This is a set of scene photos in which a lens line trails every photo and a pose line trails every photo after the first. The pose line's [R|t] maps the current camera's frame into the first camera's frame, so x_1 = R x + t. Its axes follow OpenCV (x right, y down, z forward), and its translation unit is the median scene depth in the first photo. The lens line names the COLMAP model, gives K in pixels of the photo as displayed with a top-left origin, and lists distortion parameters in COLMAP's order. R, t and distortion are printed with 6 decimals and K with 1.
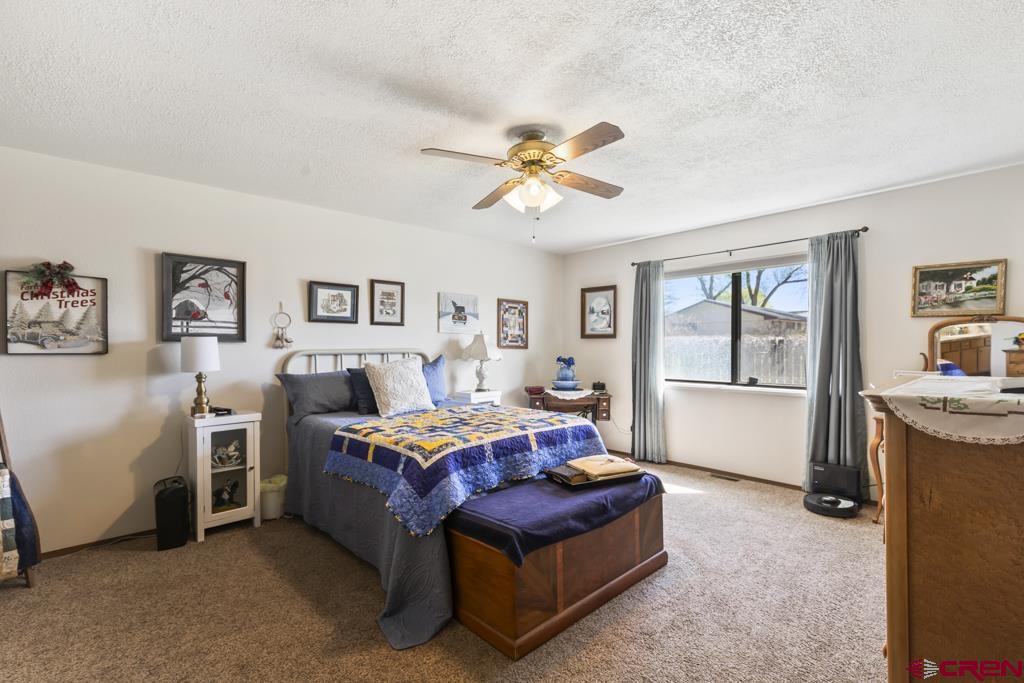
lens RADIAL K [[469.8, 0, 525.7], [0, 469.8, 351.2], [0, 0, 1]] dist [0.004264, -0.001833]
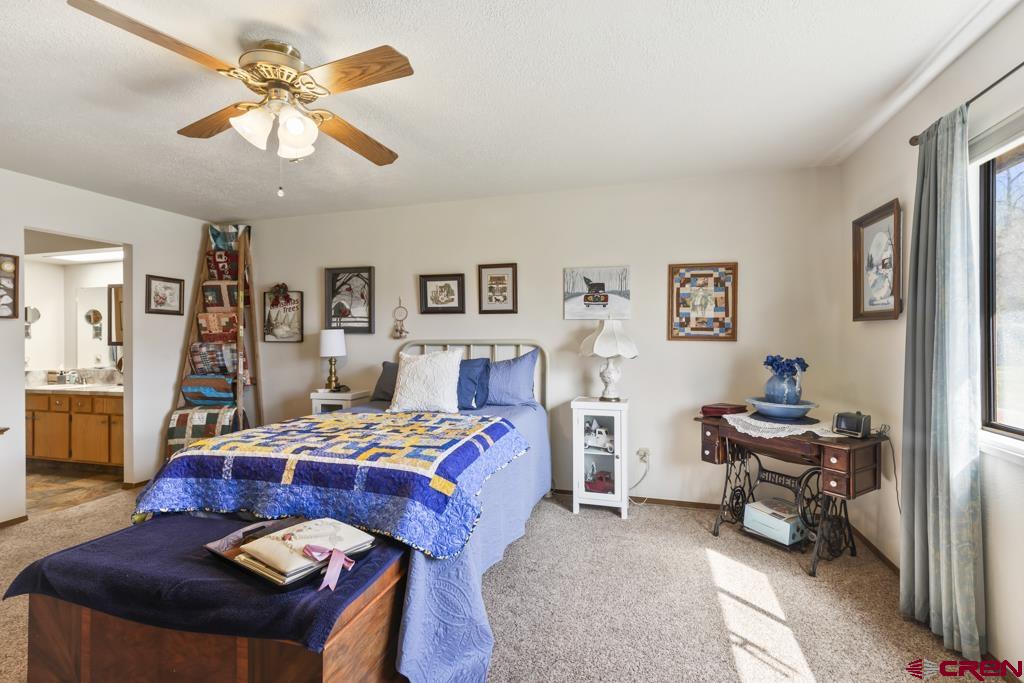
lens RADIAL K [[469.8, 0, 513.0], [0, 469.8, 335.2], [0, 0, 1]] dist [0.004264, -0.001833]
pose [[0.490529, -0.000569, -0.871425, 0.514738], [-0.007717, 0.999958, -0.004997, -0.009443], [0.871391, 0.009176, 0.490504, 0.600195]]
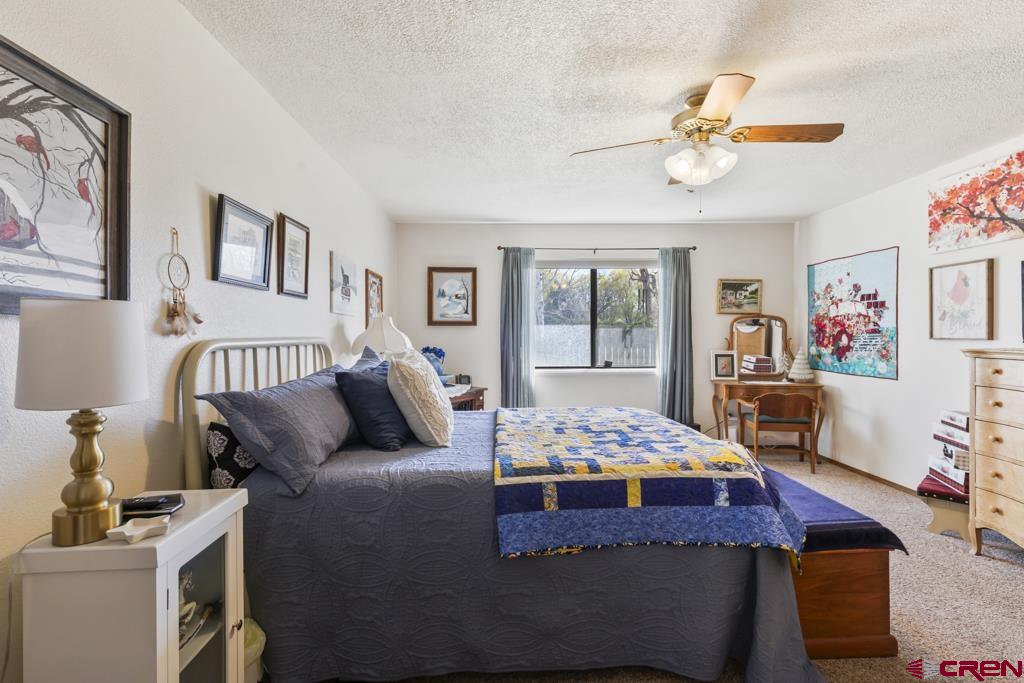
lens RADIAL K [[469.8, 0, 528.8], [0, 469.8, 336.4], [0, 0, 1]] dist [0.004264, -0.001833]
pose [[0.659520, -0.002302, 0.751683, -0.552505], [0.011087, 0.999916, -0.006666, 0.001117], [-0.751605, 0.012730, 0.659491, 0.408052]]
